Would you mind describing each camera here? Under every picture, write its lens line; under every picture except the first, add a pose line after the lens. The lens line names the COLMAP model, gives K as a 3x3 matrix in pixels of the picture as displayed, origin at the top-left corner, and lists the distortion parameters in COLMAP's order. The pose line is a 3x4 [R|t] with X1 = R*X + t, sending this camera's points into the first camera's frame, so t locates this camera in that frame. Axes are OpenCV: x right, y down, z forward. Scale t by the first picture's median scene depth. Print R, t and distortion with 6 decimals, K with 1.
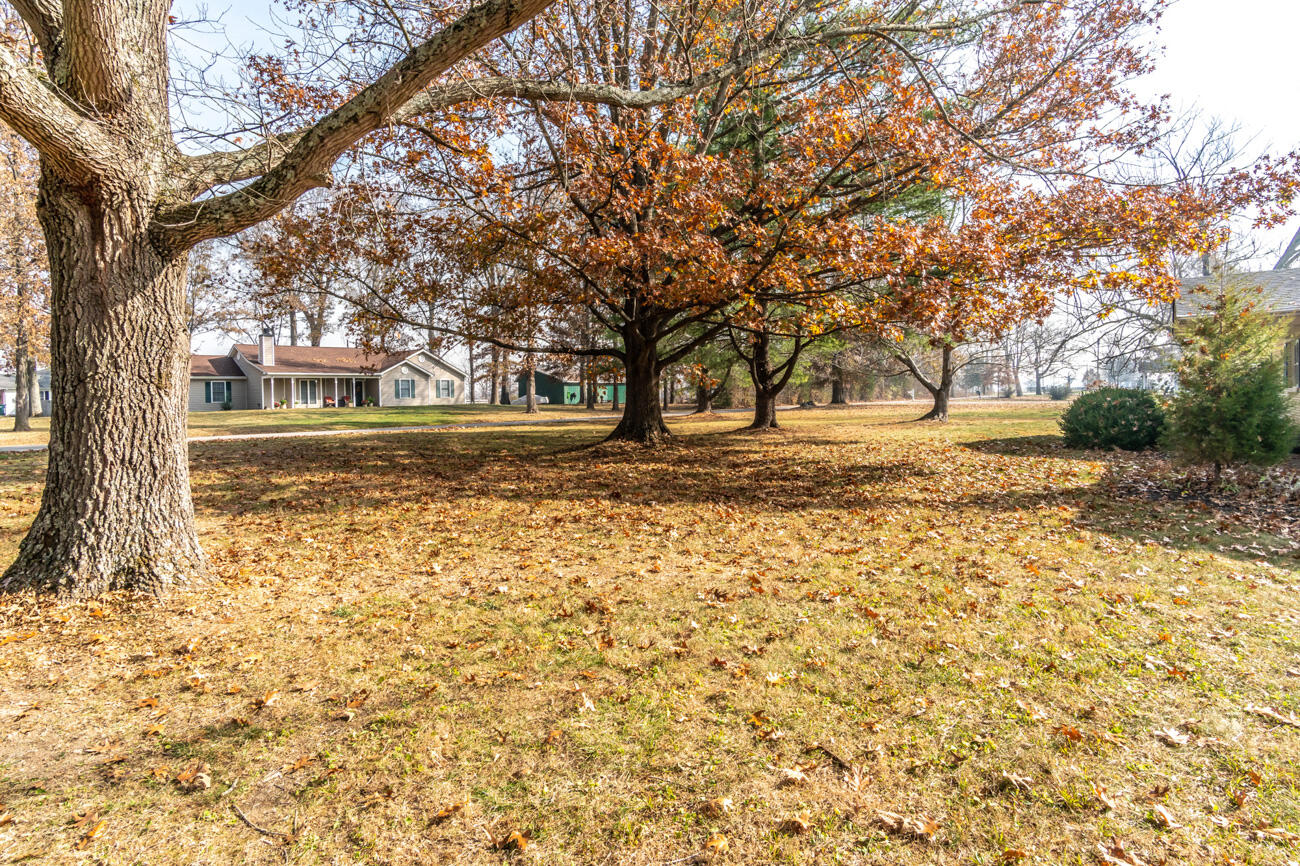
lens RADIAL K [[699.5, 0, 649.8], [0, 699.5, 399.9], [0, 0, 1]] dist [0.002300, 0.000894]
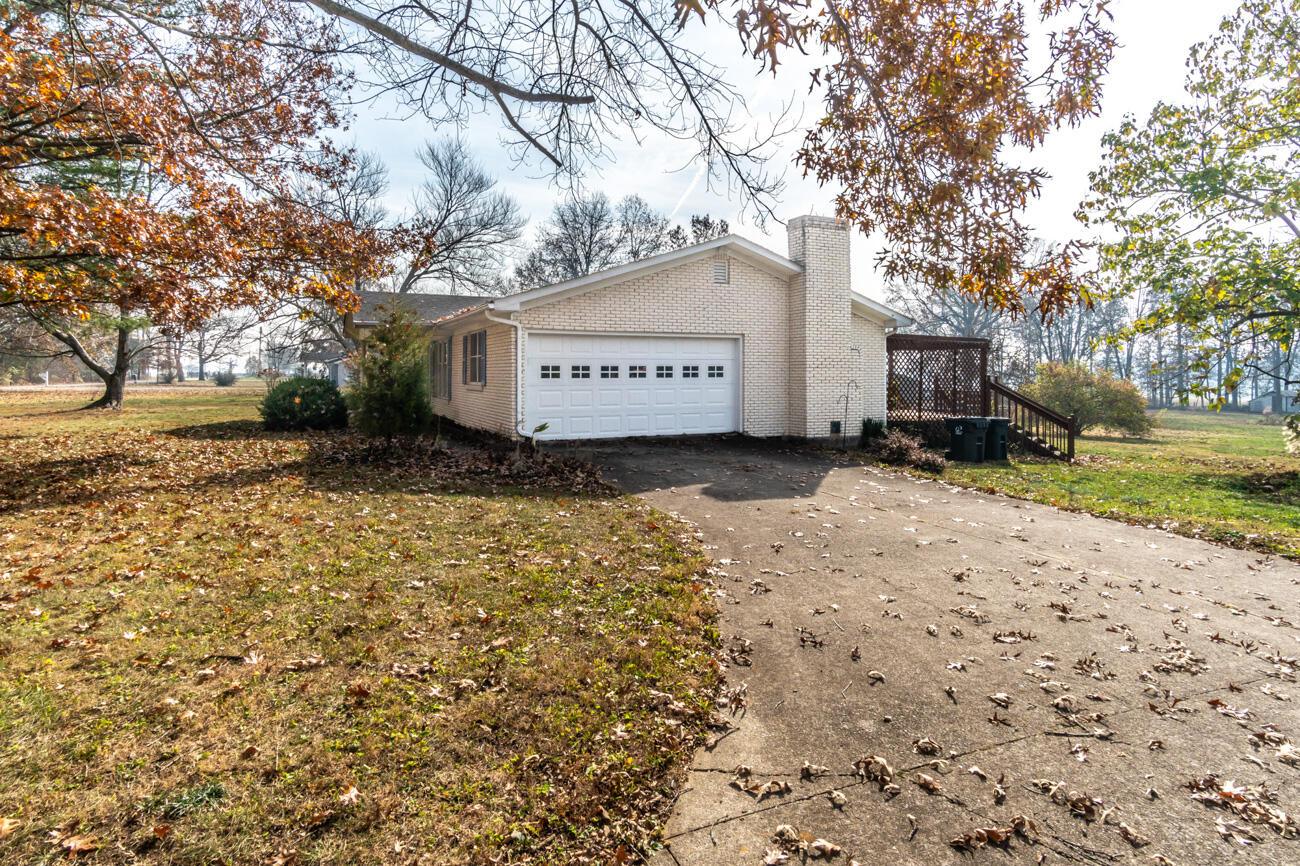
lens RADIAL K [[699.5, 0, 649.8], [0, 699.5, 399.9], [0, 0, 1]] dist [0.002300, 0.000894]
pose [[0.474501, -0.009753, 0.880201, -0.133086], [-0.007818, 0.999852, 0.015293, -0.002539], [-0.880220, -0.014138, 0.474354, -0.086393]]
